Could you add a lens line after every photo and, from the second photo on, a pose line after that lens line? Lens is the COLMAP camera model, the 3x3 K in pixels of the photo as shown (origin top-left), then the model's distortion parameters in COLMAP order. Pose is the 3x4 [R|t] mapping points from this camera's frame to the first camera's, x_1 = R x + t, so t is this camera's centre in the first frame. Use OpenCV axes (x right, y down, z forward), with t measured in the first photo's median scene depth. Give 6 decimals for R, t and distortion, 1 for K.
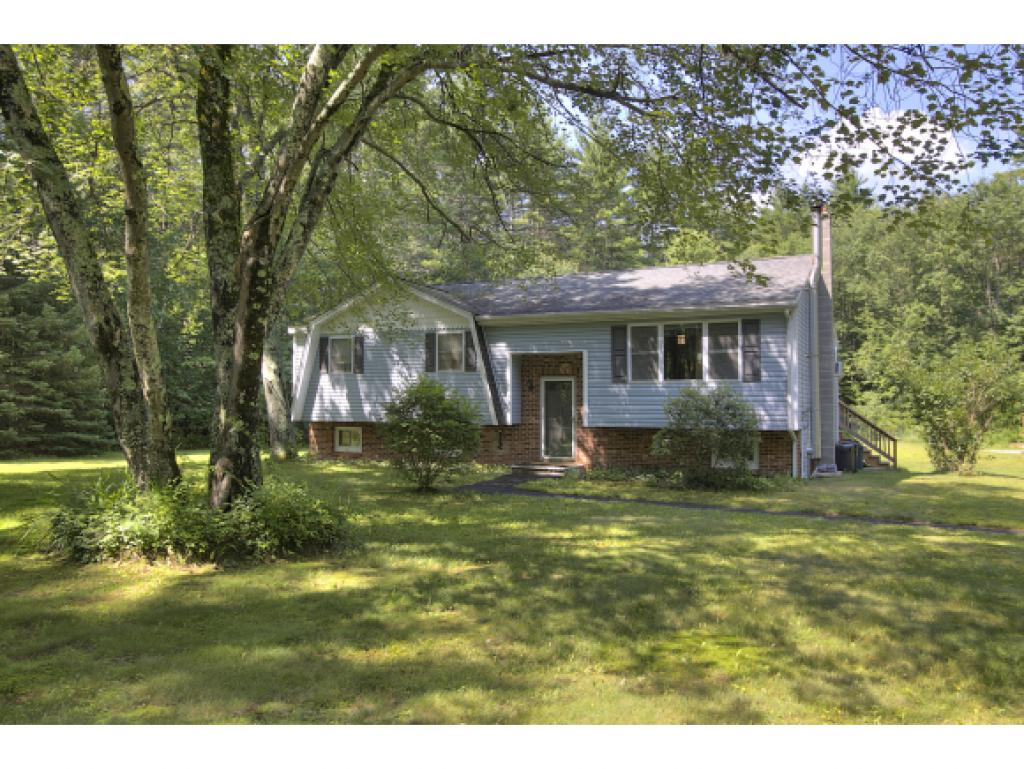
lens RADIAL K [[794.0, 0, 512.0], [0, 794.0, 384.5], [0, 0, 1]] dist [0.002653, 0.000693]
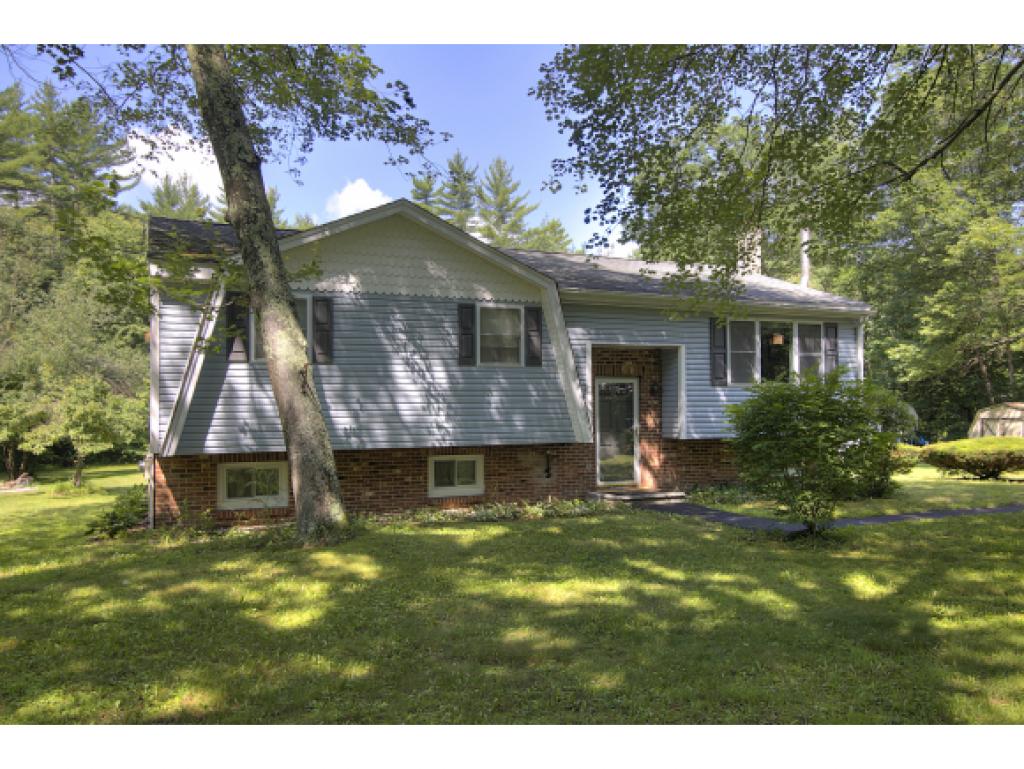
lens RADIAL K [[794.0, 0, 512.0], [0, 794.0, 384.5], [0, 0, 1]] dist [0.002653, 0.000693]
pose [[0.603311, 0.023087, 0.797172, -0.633230], [-0.000423, 0.999590, -0.028629, 0.019925], [-0.797506, 0.016935, 0.603073, 0.628490]]
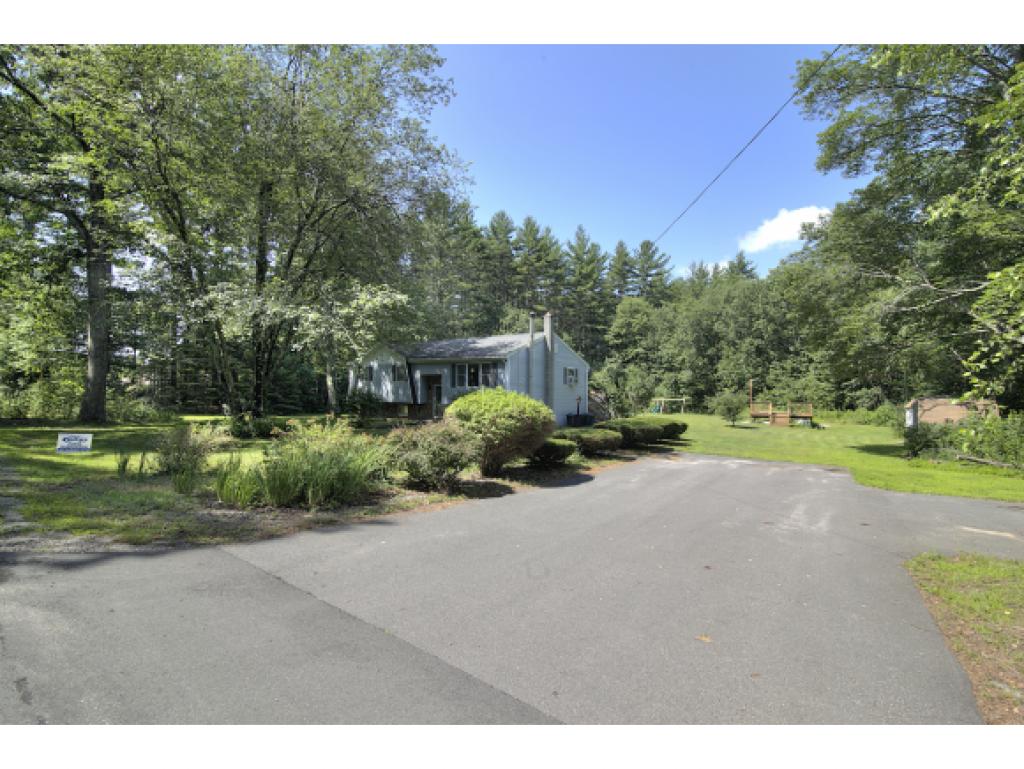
lens RADIAL K [[466.8, 0, 512.0], [0, 466.8, 384.5], [0, 0, 1]] dist [-0.000183, -0.000017]
pose [[0.992415, 0.006624, -0.122756, 0.472064], [-0.005556, 0.999944, 0.009047, -0.022830], [0.122809, -0.008296, 0.992396, -0.418992]]
